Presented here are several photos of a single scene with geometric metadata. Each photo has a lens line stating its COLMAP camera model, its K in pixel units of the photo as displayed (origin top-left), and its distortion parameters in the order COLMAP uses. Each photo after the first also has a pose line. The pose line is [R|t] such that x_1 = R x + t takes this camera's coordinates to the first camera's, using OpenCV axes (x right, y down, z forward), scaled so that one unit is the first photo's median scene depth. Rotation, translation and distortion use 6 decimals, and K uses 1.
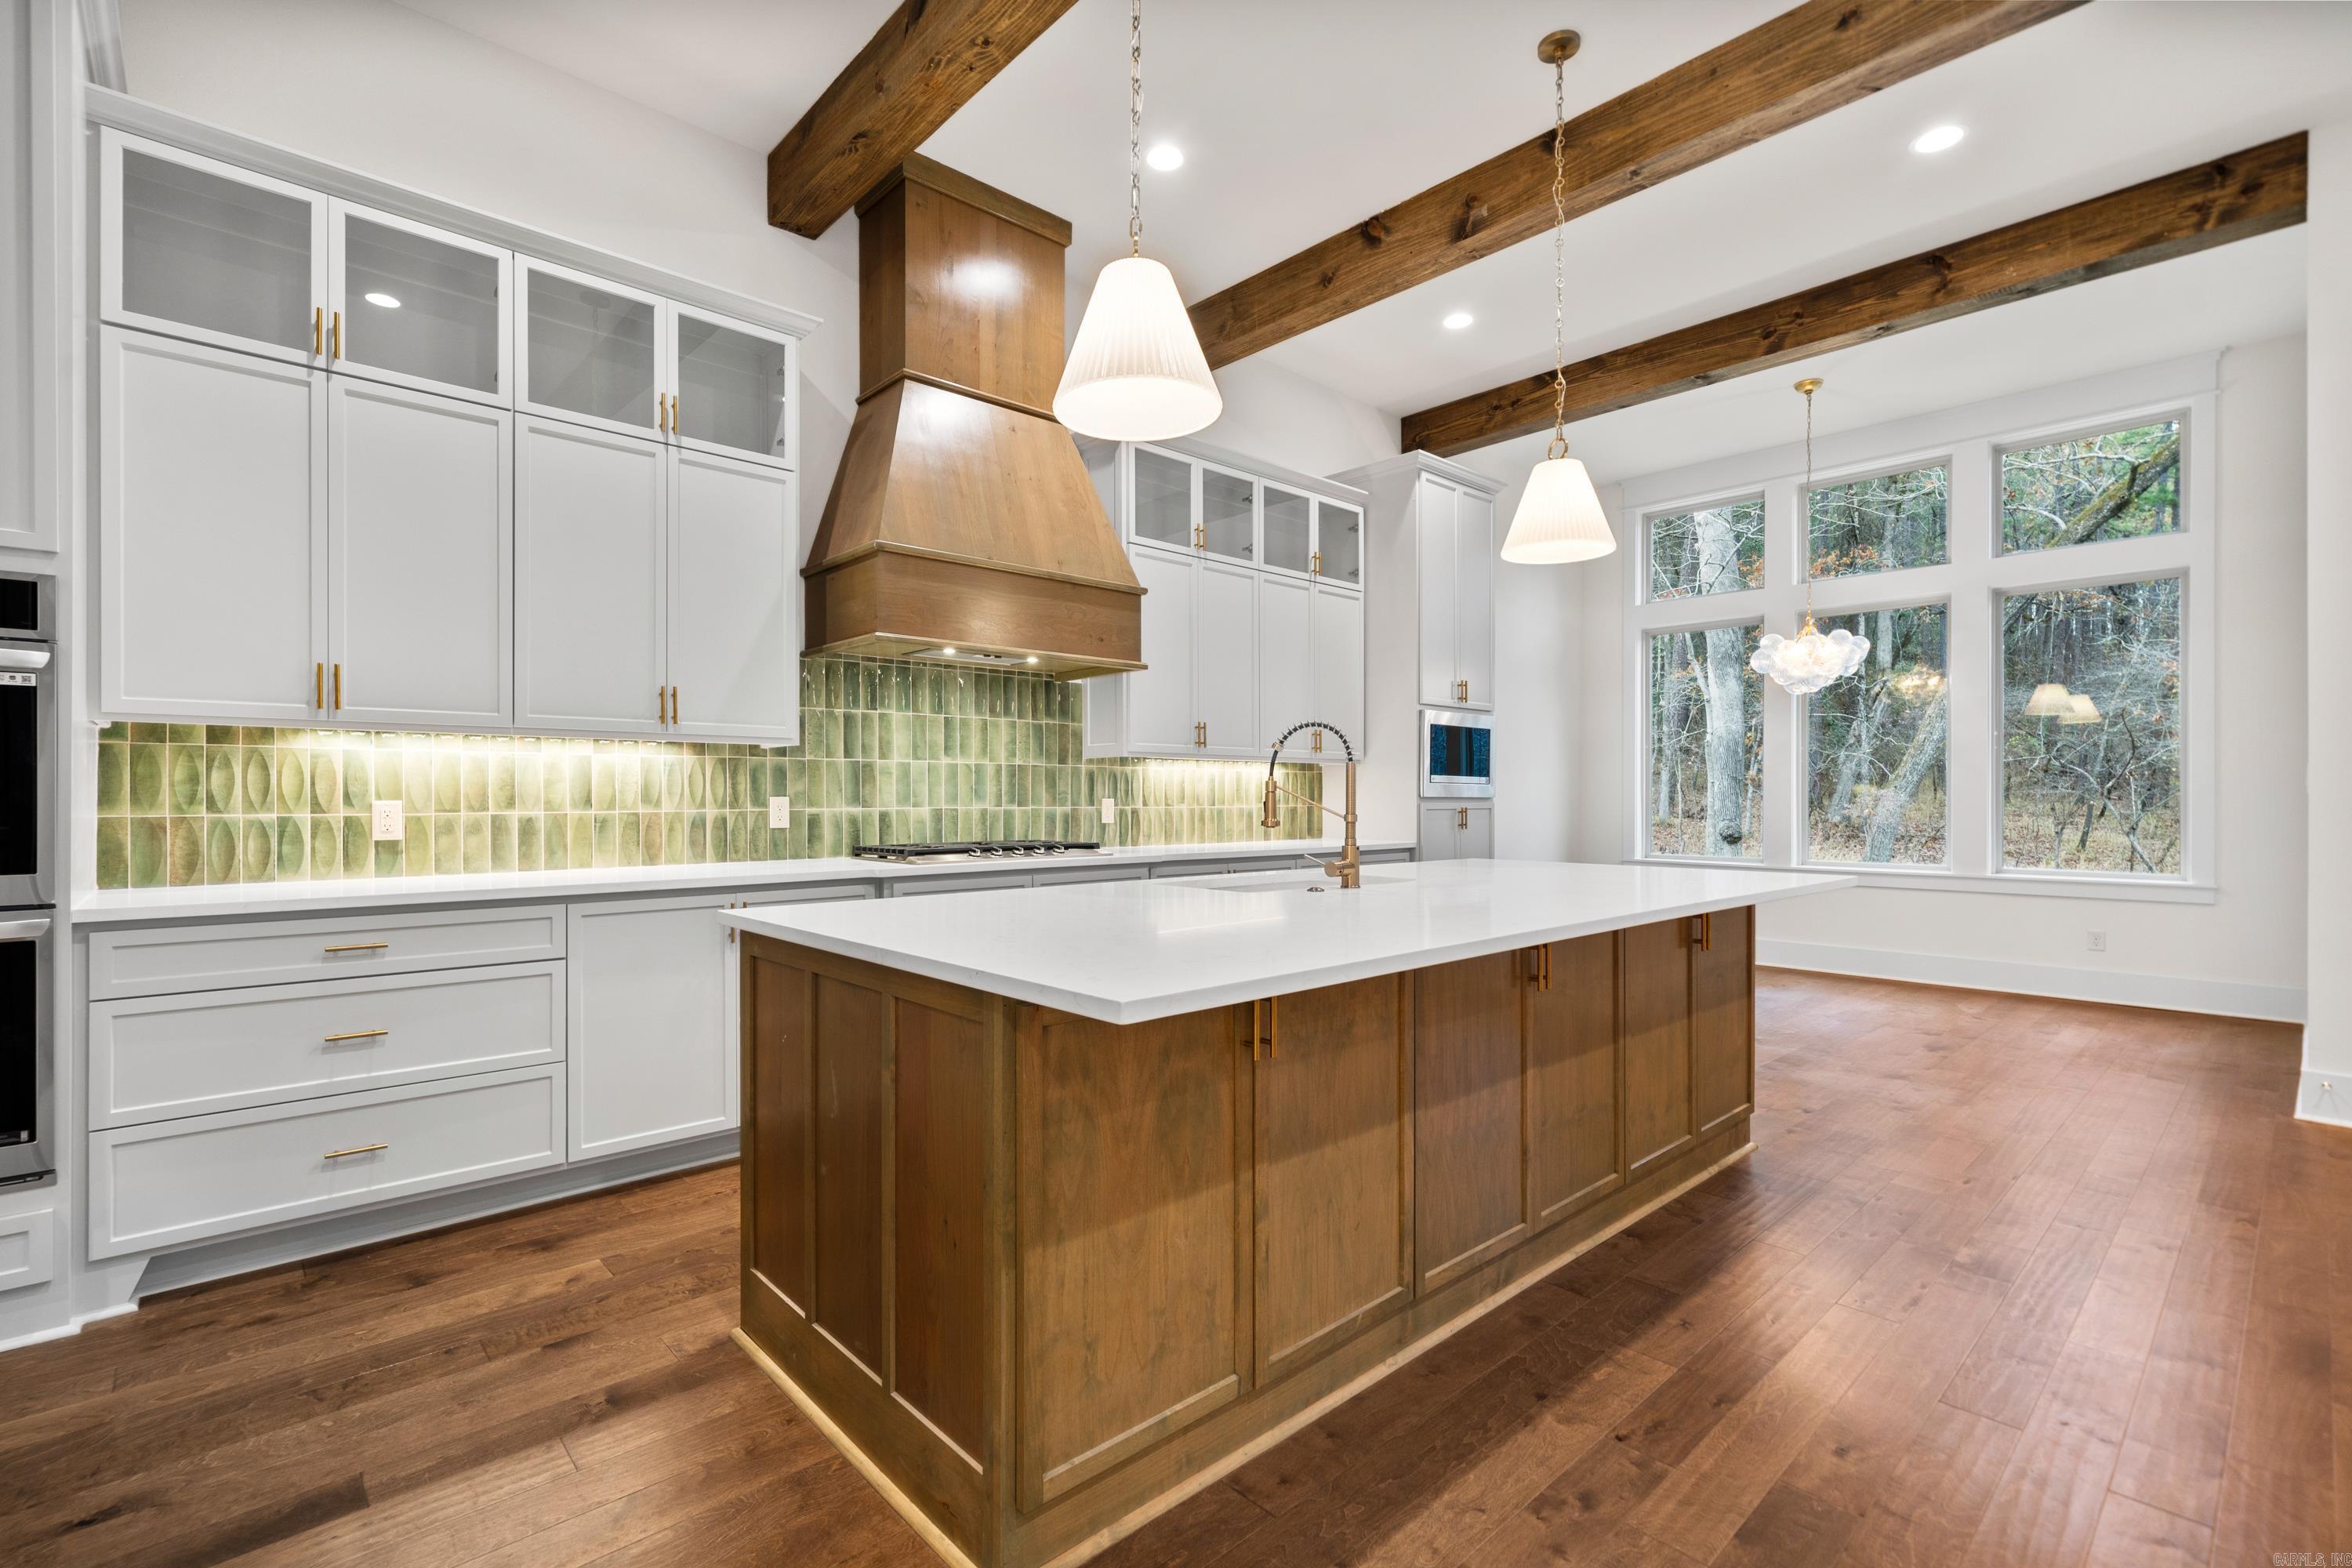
lens RADIAL K [[1065.3, 0, 1176.0], [0, 1065.3, 784.0], [0, 0, 1]] dist [0.001276, -0.000554]
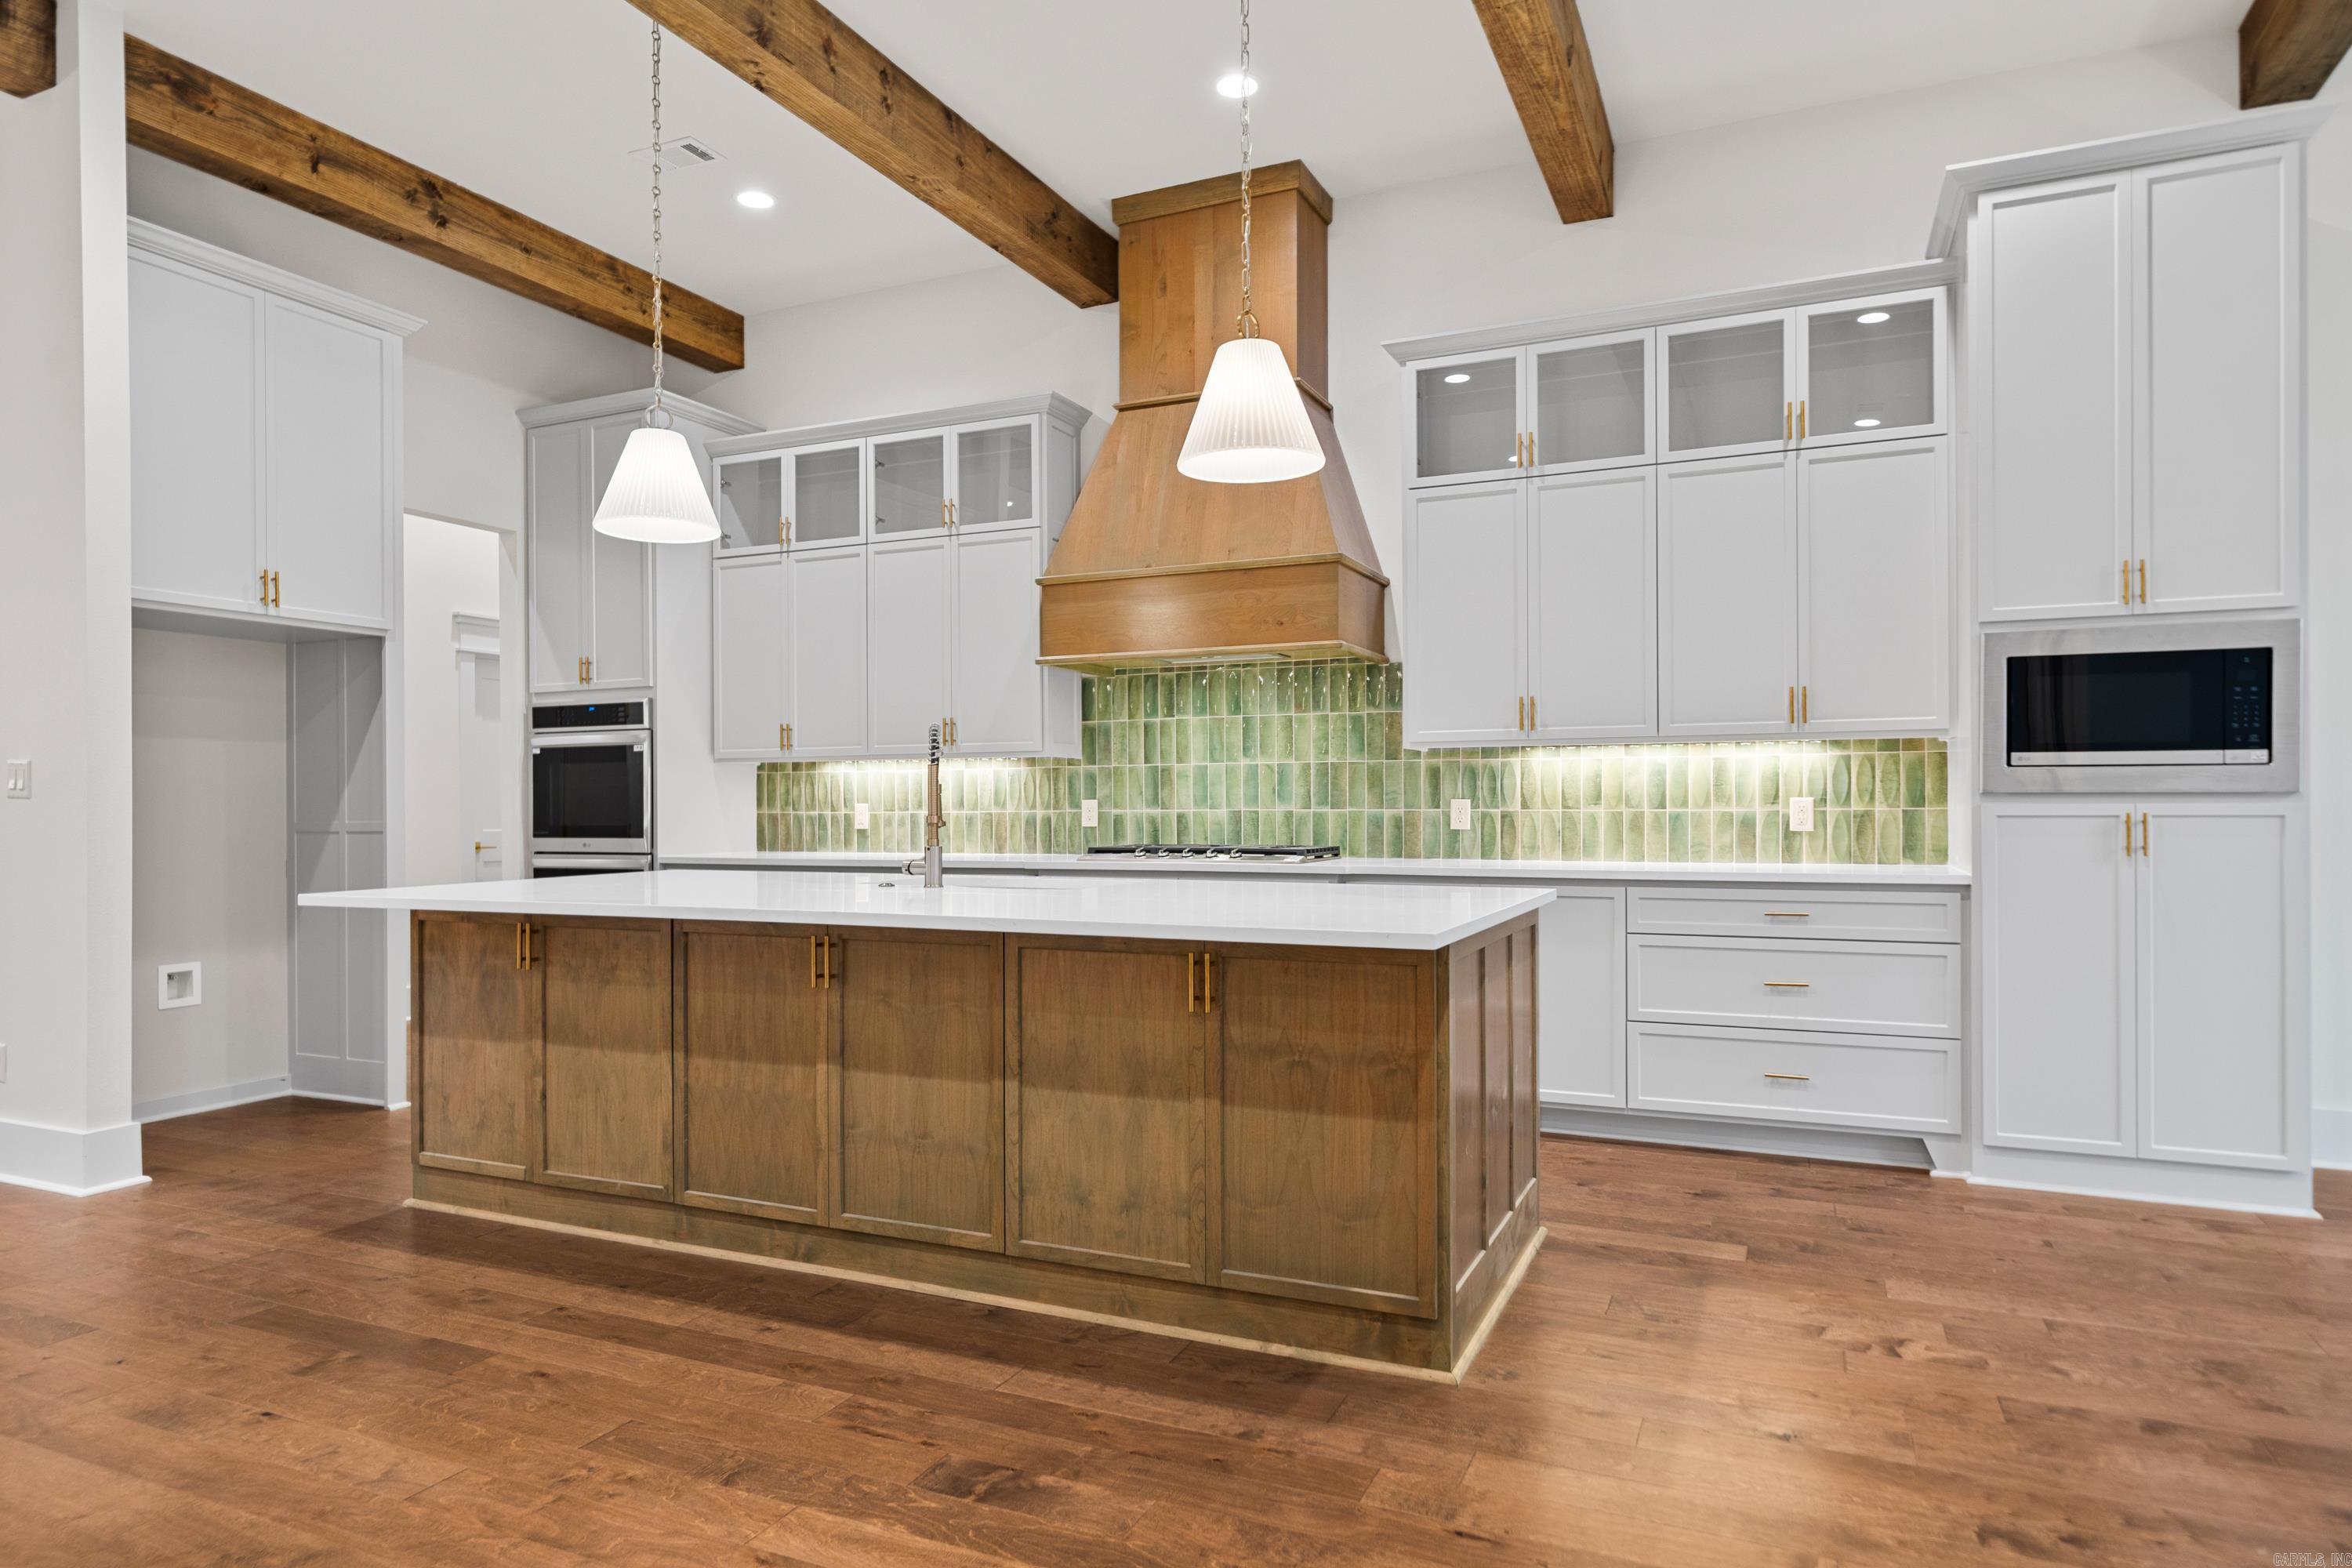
lens RADIAL K [[1383.8, 0, 1149.7], [0, 1383.8, 784.1], [0, 0, 1]] dist [0.001850, -0.001088]
pose [[0.384576, -0.014770, -0.922975, 0.920577], [0.017340, 0.999811, -0.008774, 0.008201], [0.922931, -0.012630, 0.384759, 0.425715]]
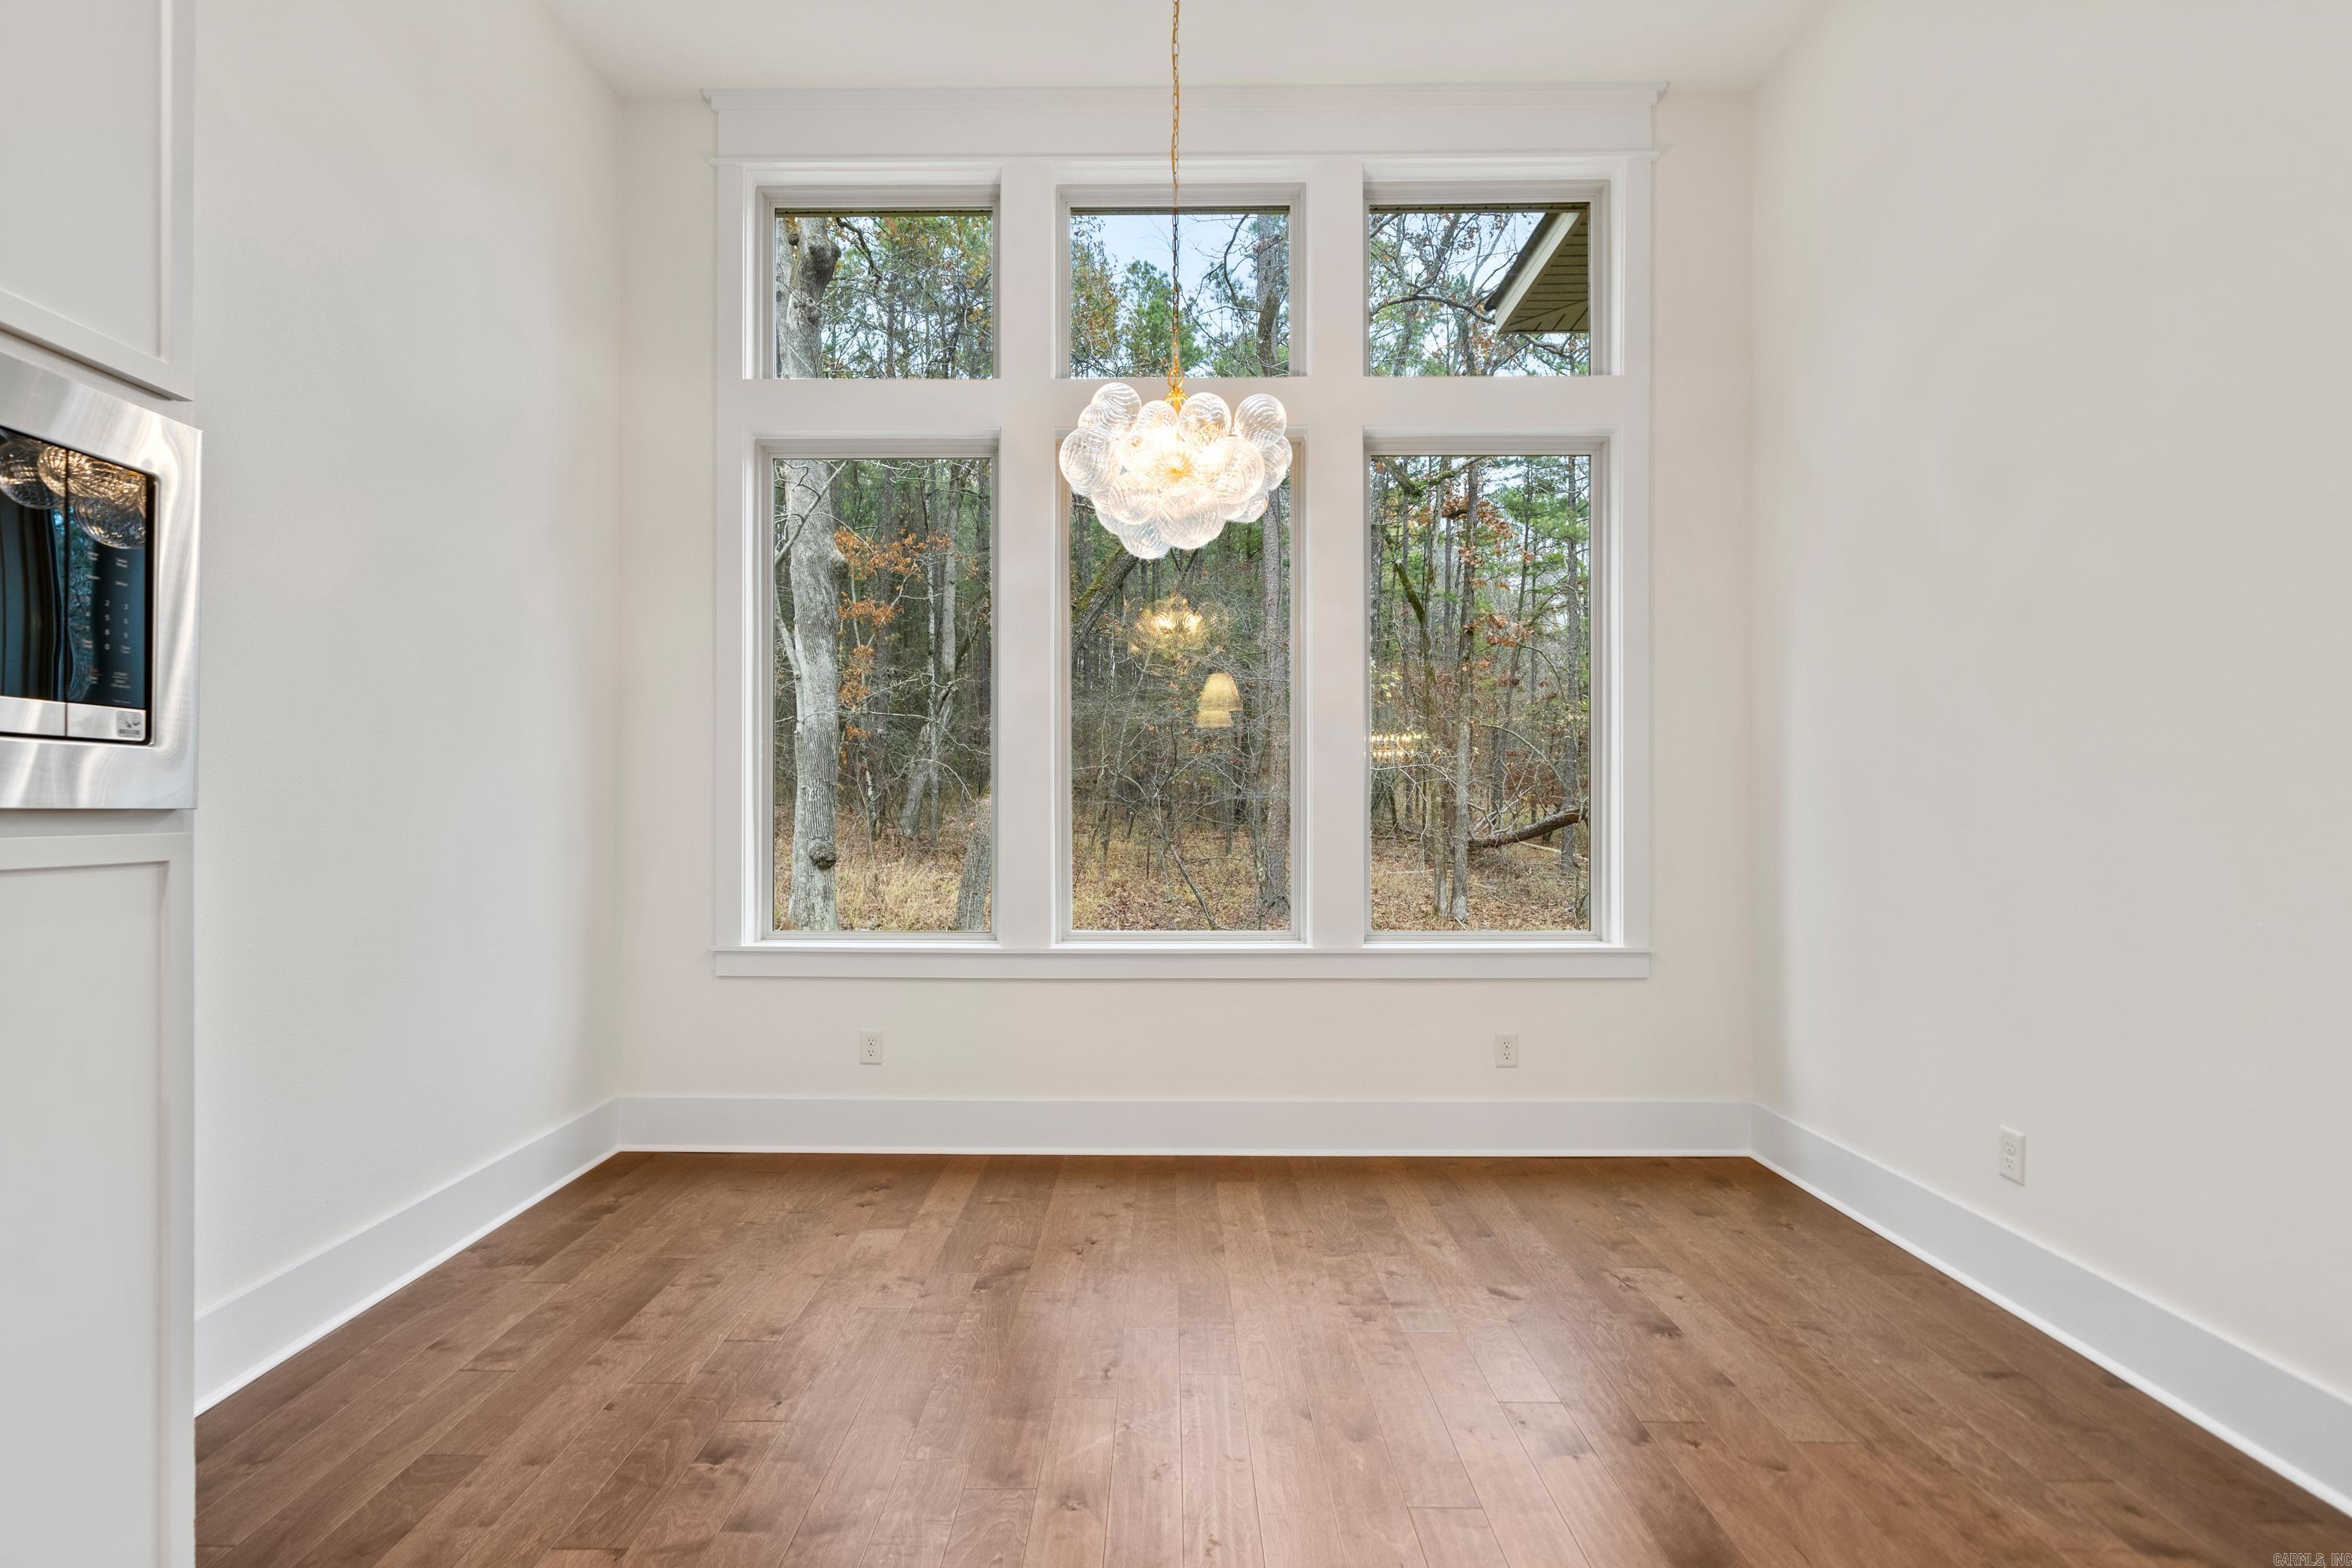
lens RADIAL K [[1134.1, 0, 1176.0], [0, 1134.1, 784.0], [0, 0, 1]] dist [0.001089, 0.000084]
pose [[0.679681, 0.014672, 0.733361, 0.362373], [-0.008185, 0.999889, -0.012418, 0.012584], [-0.733463, 0.002438, 0.679726, 0.972476]]
